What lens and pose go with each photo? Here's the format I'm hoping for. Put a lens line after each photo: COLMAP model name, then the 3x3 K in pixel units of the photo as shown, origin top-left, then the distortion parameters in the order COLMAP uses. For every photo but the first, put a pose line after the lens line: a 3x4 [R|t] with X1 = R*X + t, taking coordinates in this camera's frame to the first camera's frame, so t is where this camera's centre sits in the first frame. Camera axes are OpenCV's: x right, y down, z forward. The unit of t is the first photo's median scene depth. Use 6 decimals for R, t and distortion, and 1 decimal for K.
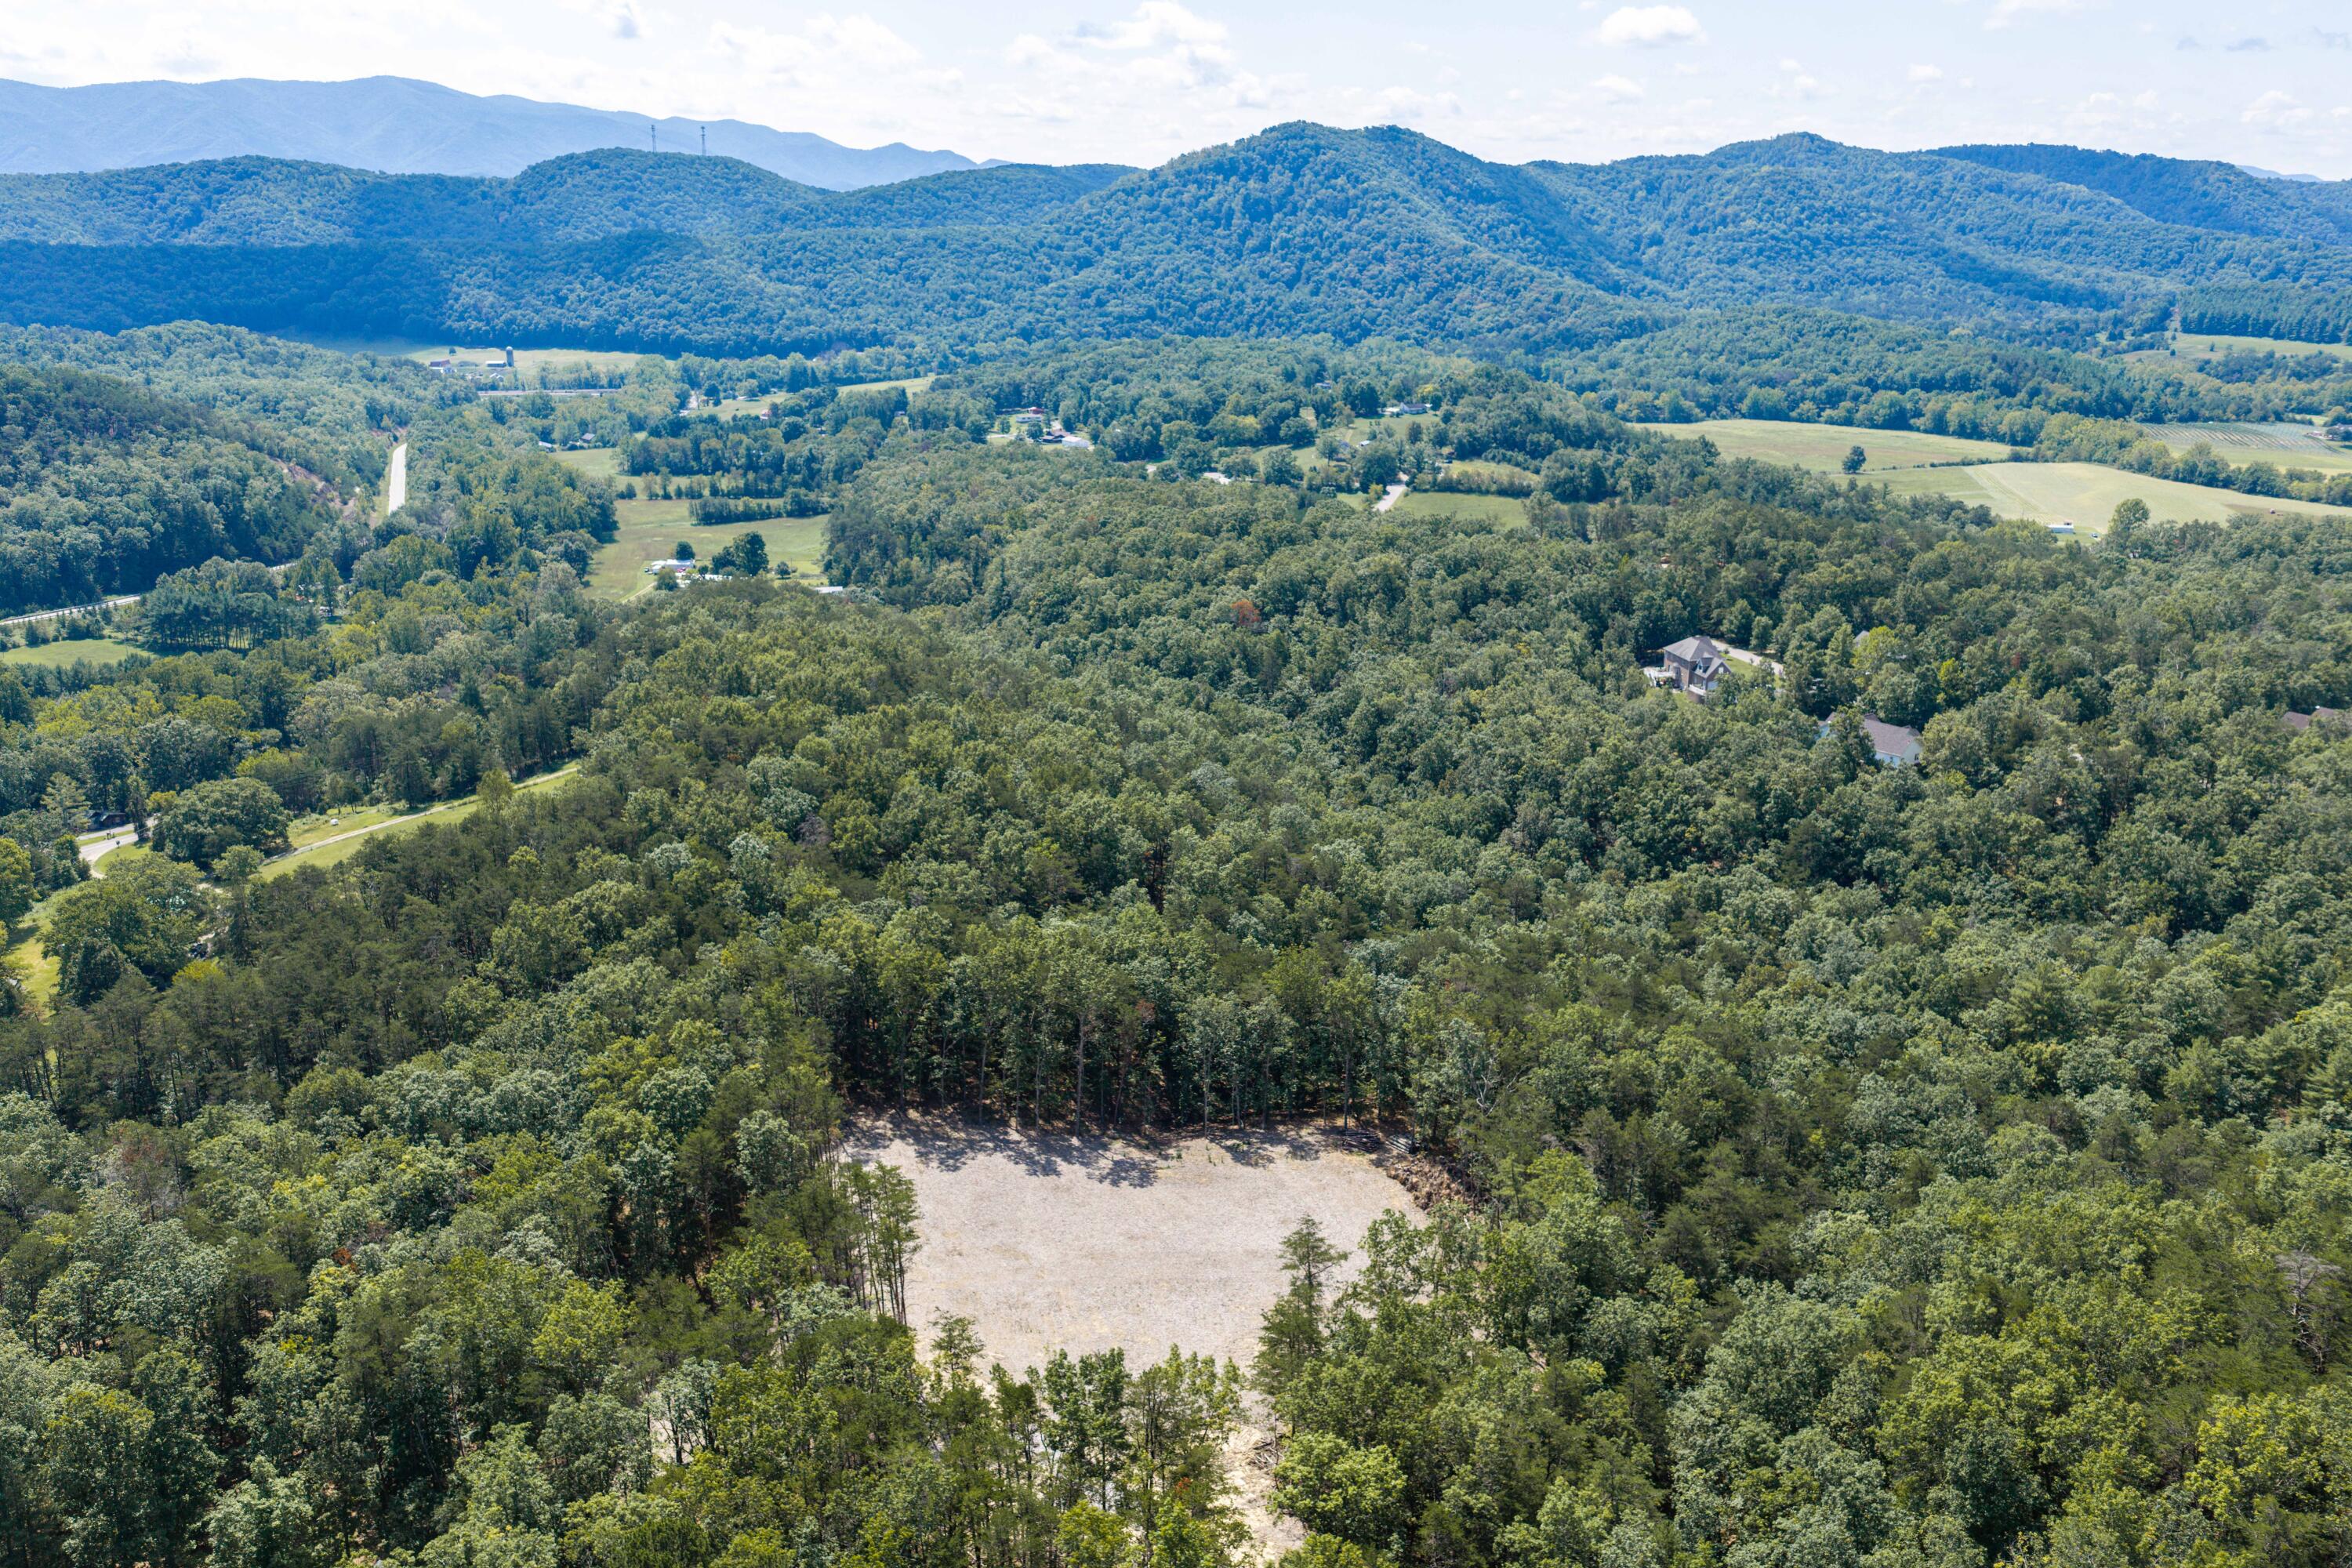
lens RADIAL K [[1942.7, 0, 1183.0], [0, 1942.7, 789.4], [0, 0, 1]] dist [0.012340, -0.020922]
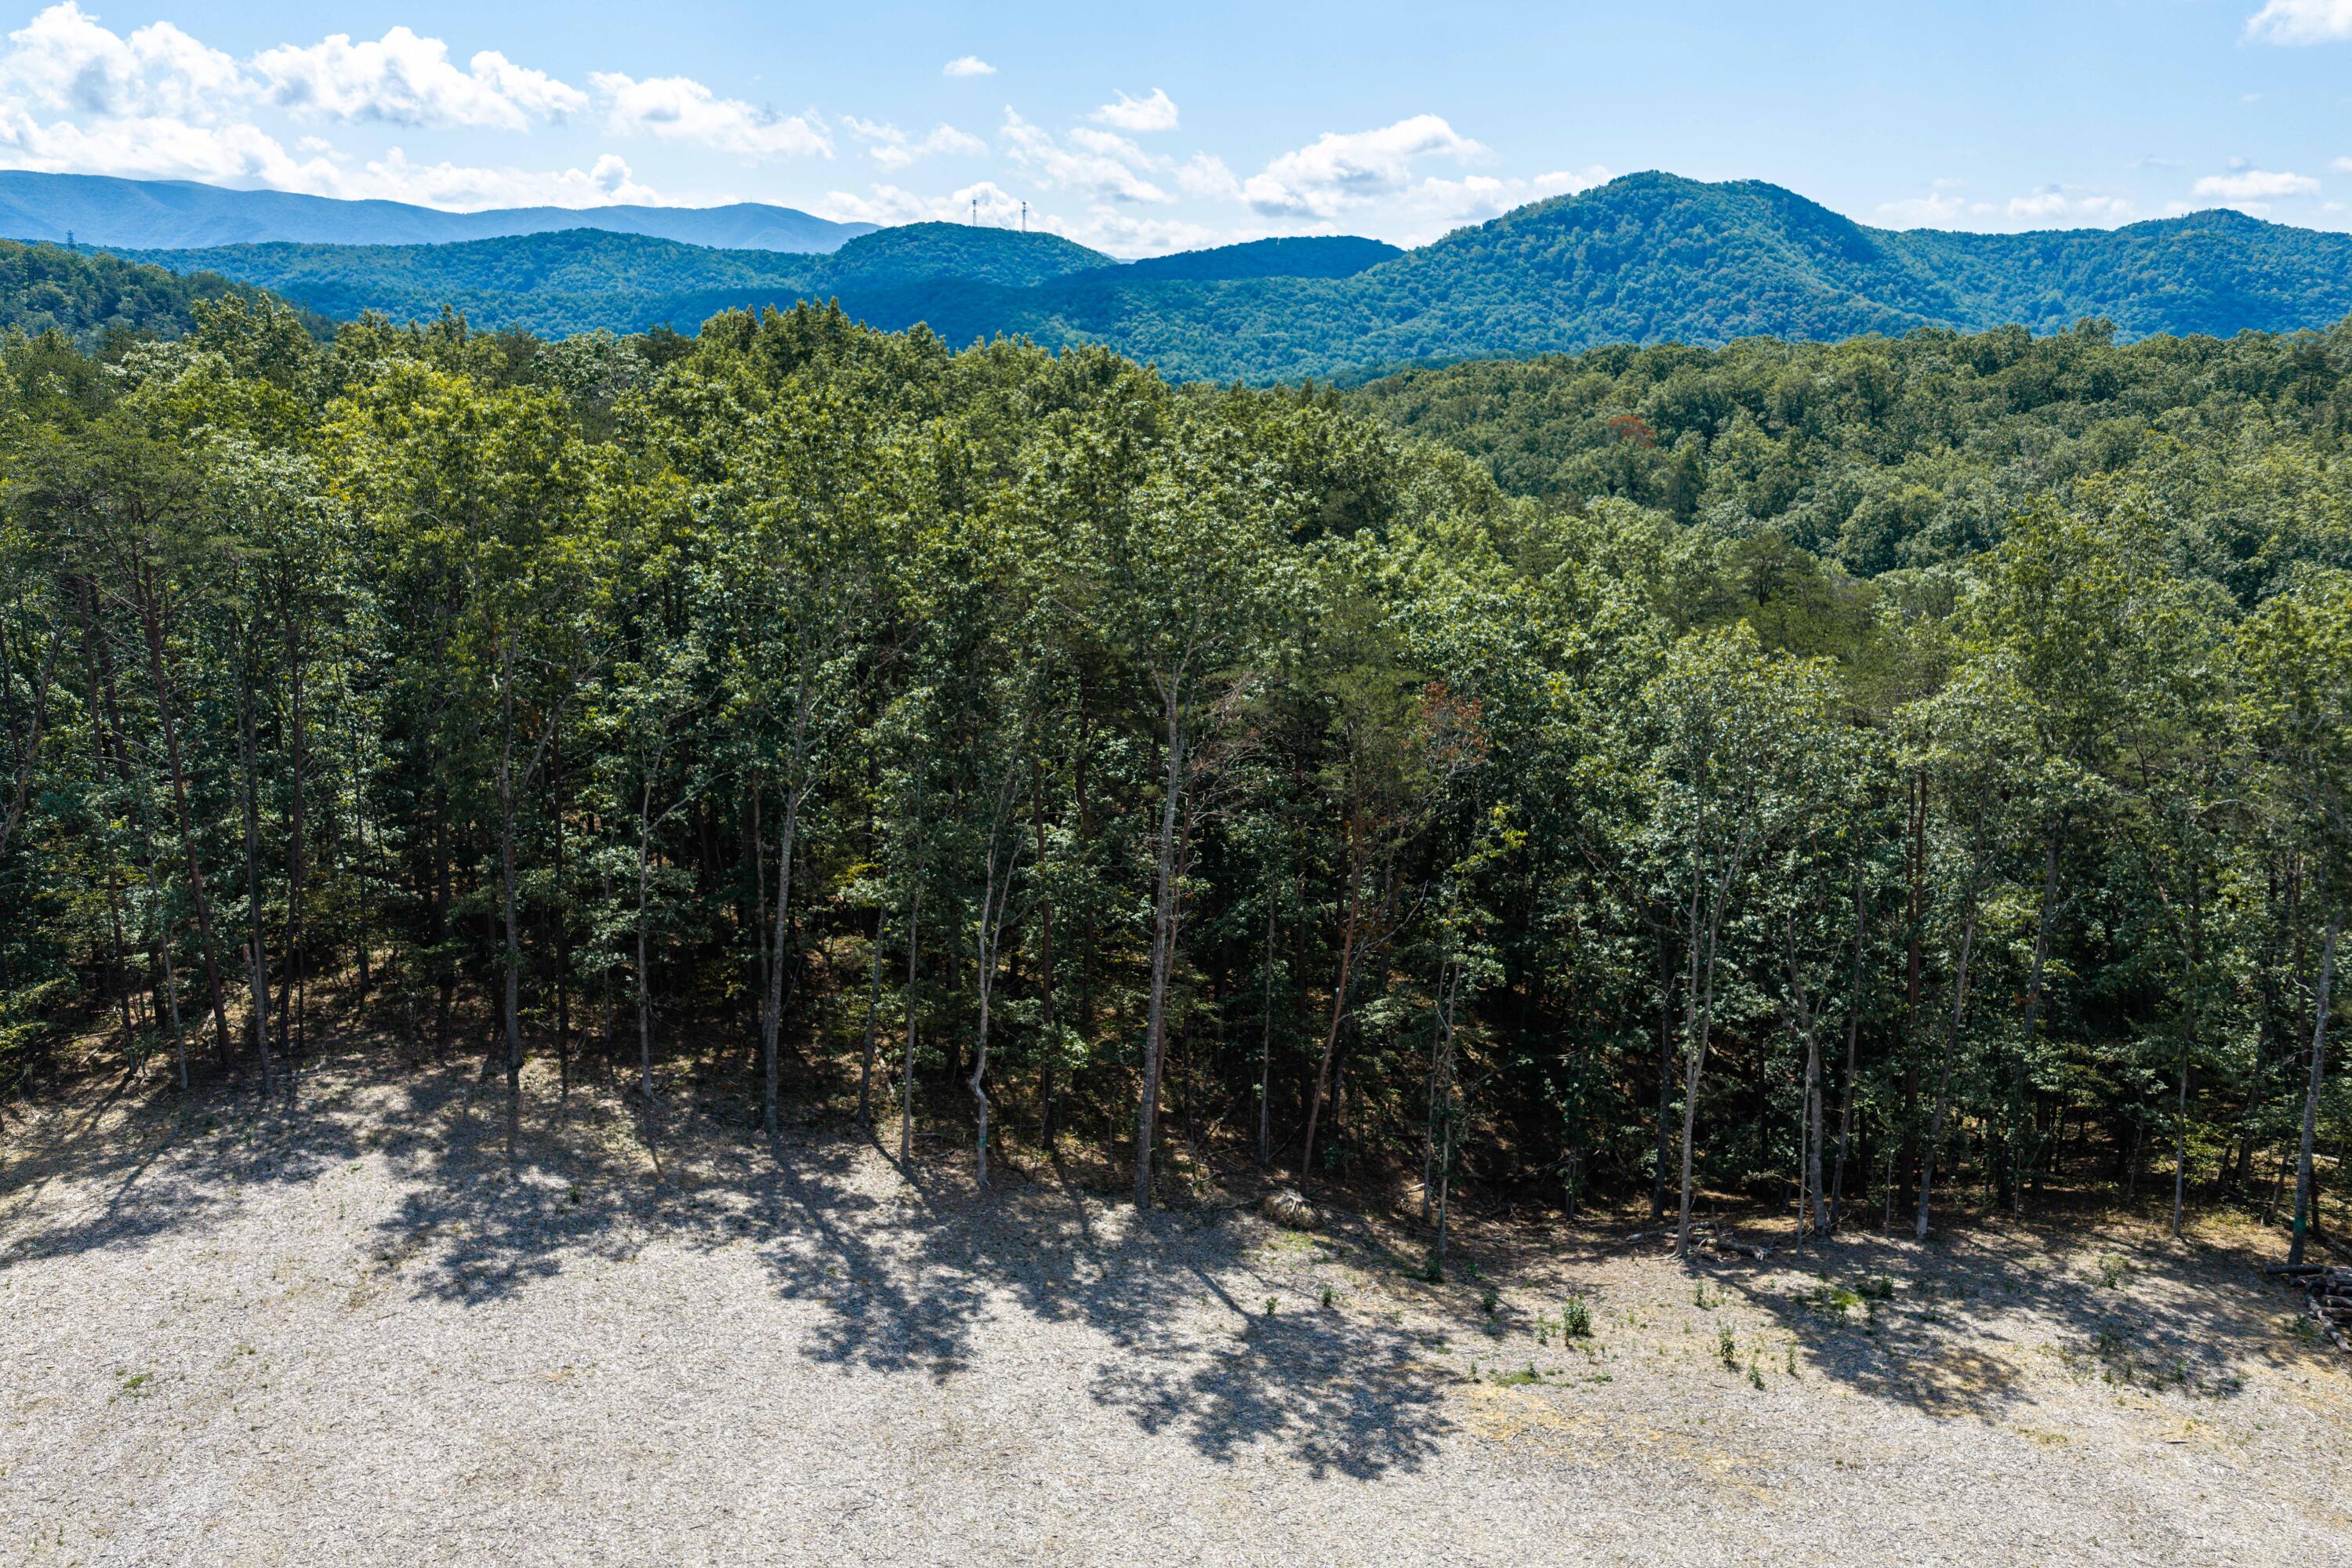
lens RADIAL K [[1942.7, 0, 1183.0], [0, 1942.7, 789.4], [0, 0, 1]] dist [0.012340, -0.020922]
pose [[0.986600, 0.041366, -0.157827, -0.008512], [-0.052005, 0.996602, -0.063882, 0.103155], [0.154648, 0.071234, 0.985398, 0.550151]]
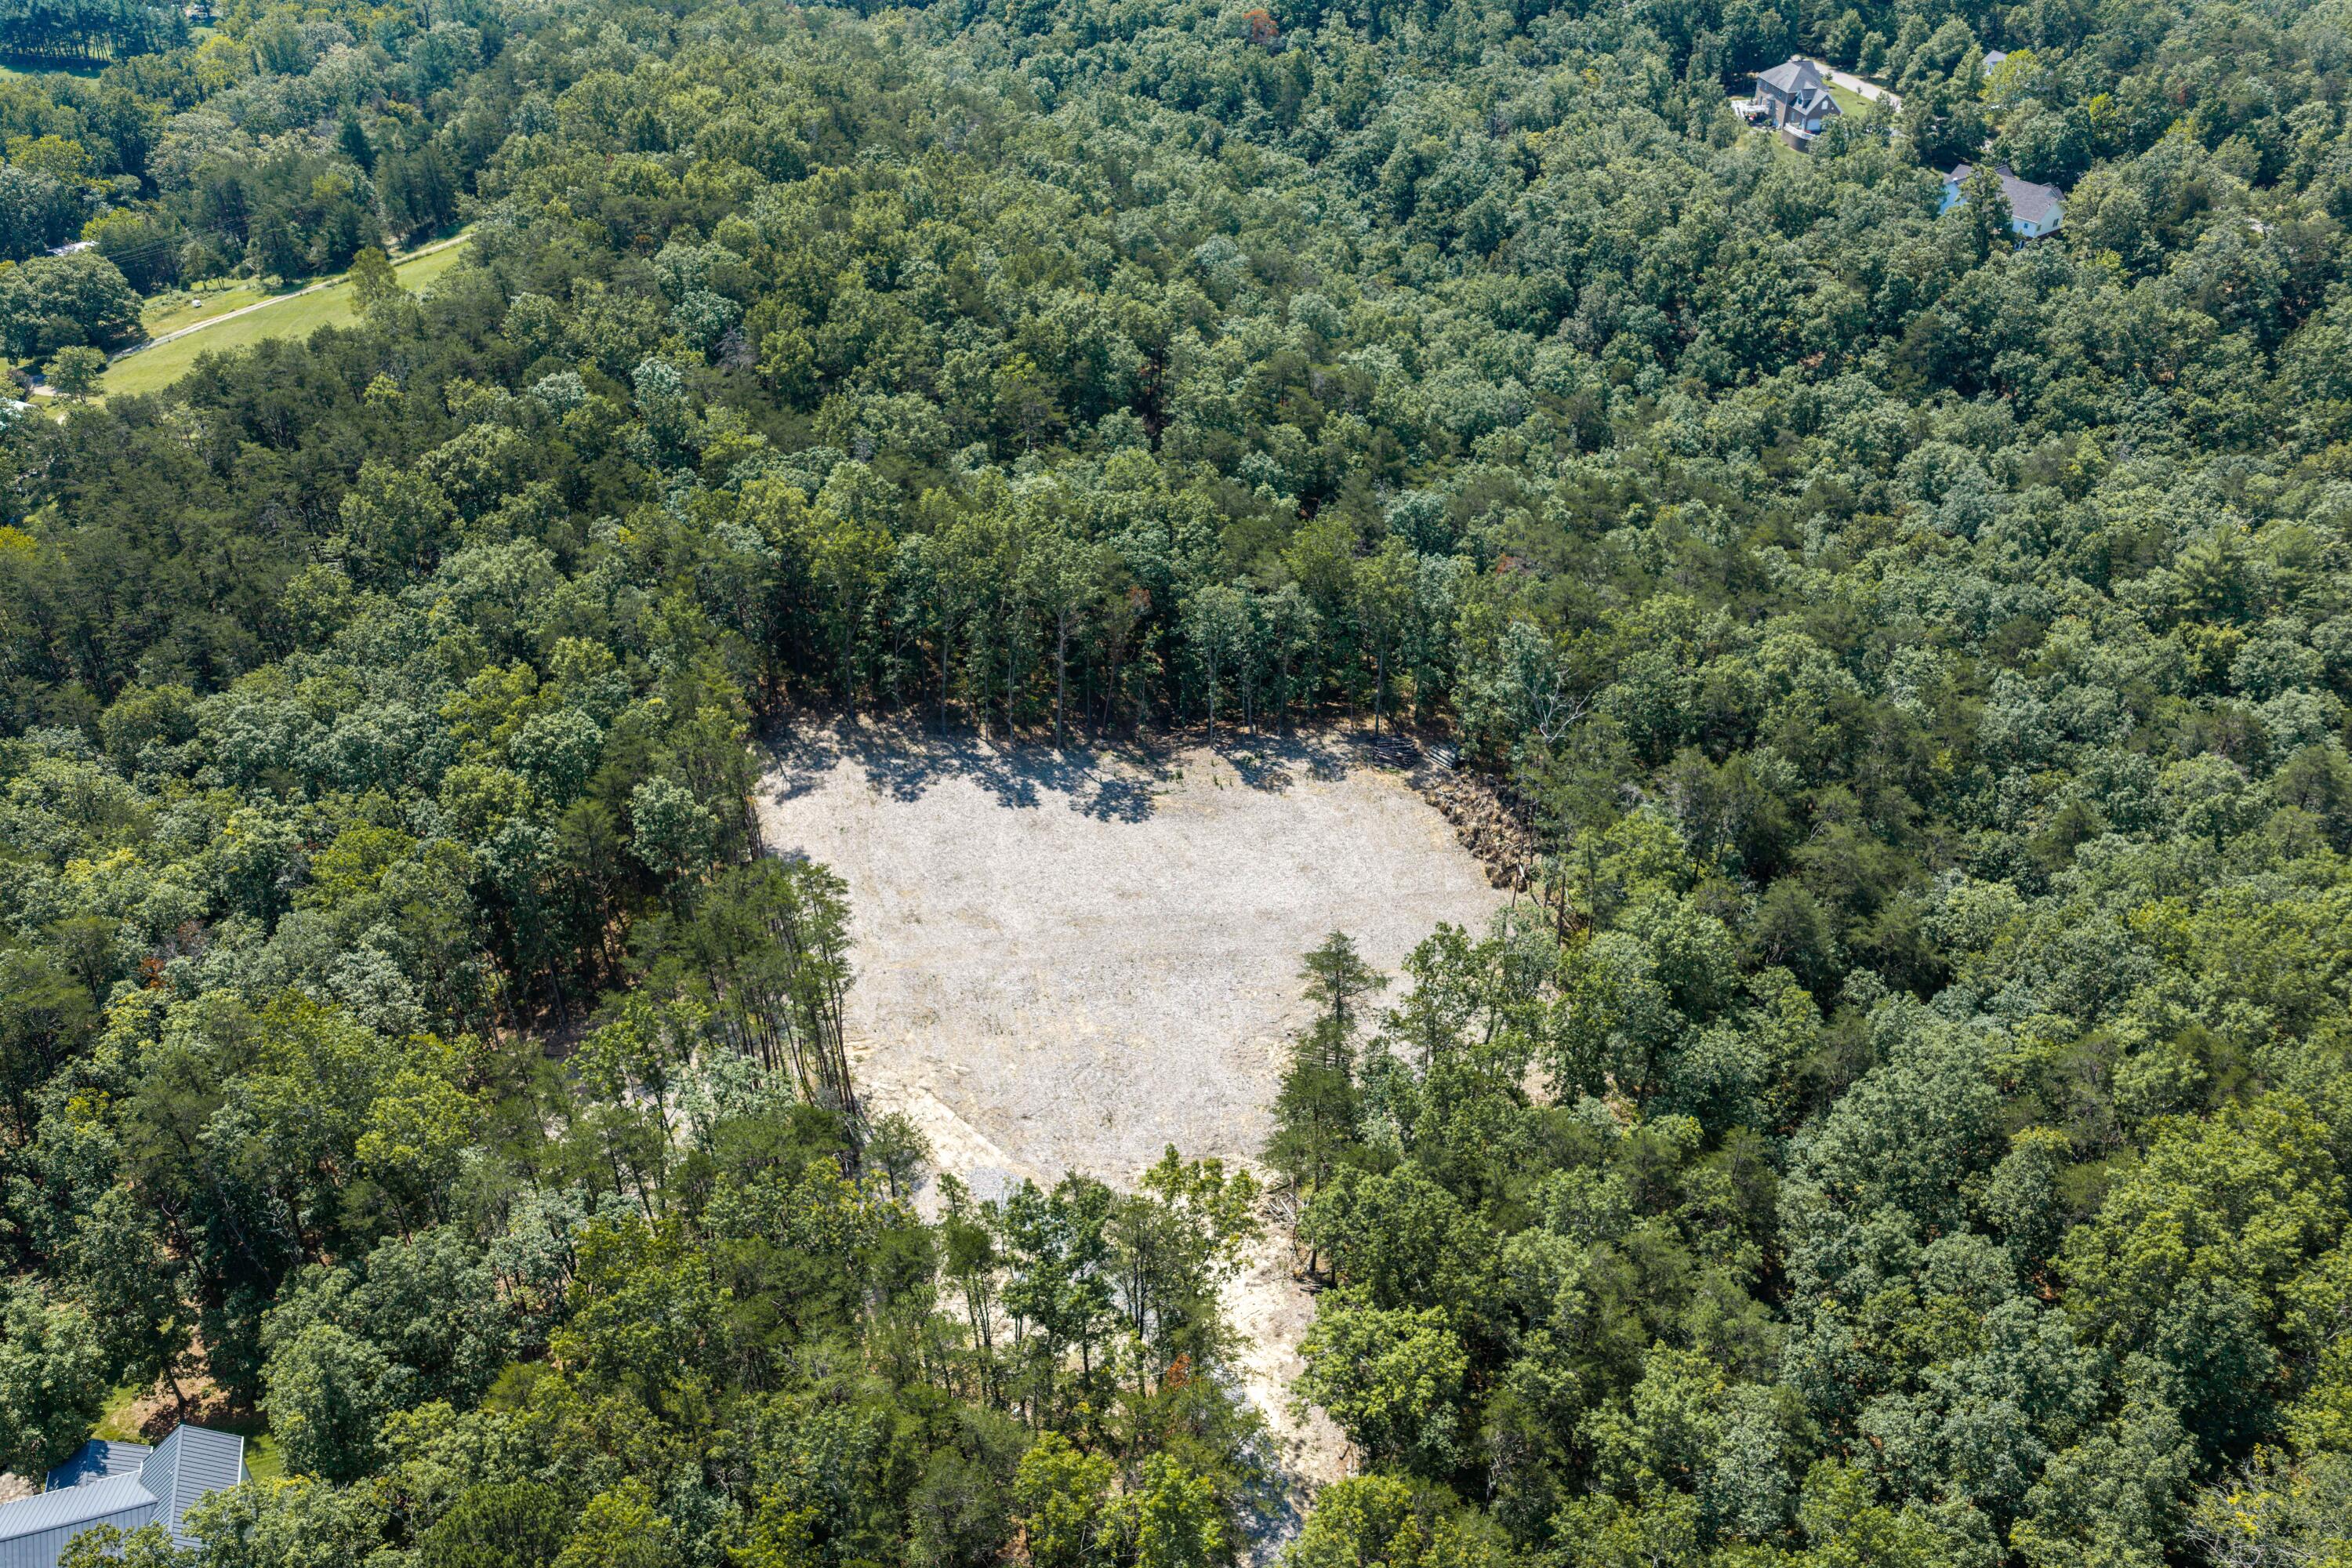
lens RADIAL K [[1929.8, 0, 1187.0], [0, 1929.8, 779.9], [0, 0, 1]] dist [0.007279, -0.012824]
pose [[0.999997, -0.001797, -0.001616, 0.001671], [0.002200, 0.953697, 0.300760, -0.043478], [0.001001, -0.300763, 0.953698, 0.142670]]
